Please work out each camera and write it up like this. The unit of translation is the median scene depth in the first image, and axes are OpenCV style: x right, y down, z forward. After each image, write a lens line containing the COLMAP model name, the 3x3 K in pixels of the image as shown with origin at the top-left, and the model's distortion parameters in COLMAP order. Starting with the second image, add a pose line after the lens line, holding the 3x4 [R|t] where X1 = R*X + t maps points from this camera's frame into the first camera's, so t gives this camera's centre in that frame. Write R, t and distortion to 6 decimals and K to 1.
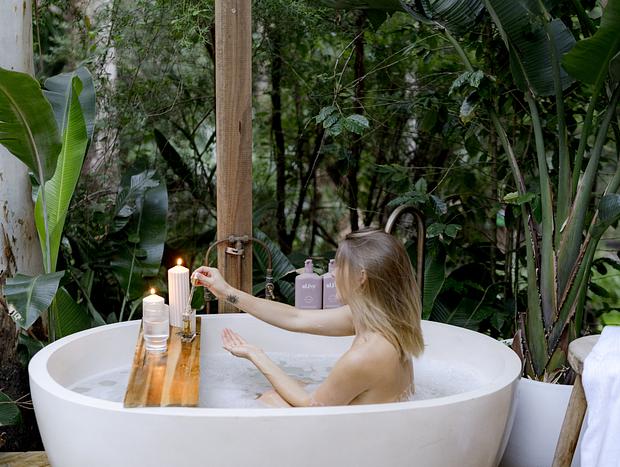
lens RADIAL K [[979.5, 0, 301.3], [0, 979.5, 222.9], [0, 0, 1]] dist [-0.008151, -0.130173]
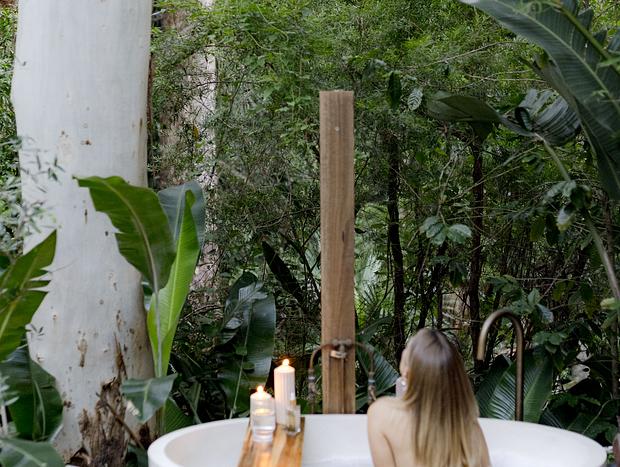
lens RADIAL K [[1271.1, 0, 310.0], [0, 1271.1, 233.5], [0, 0, 1]] dist [0.023711, -0.045300]
pose [[0.993901, -0.005980, -0.110113, 0.046714], [-0.005847, 0.994267, -0.106769, 0.040697], [0.110120, 0.106762, 0.988168, -0.319802]]
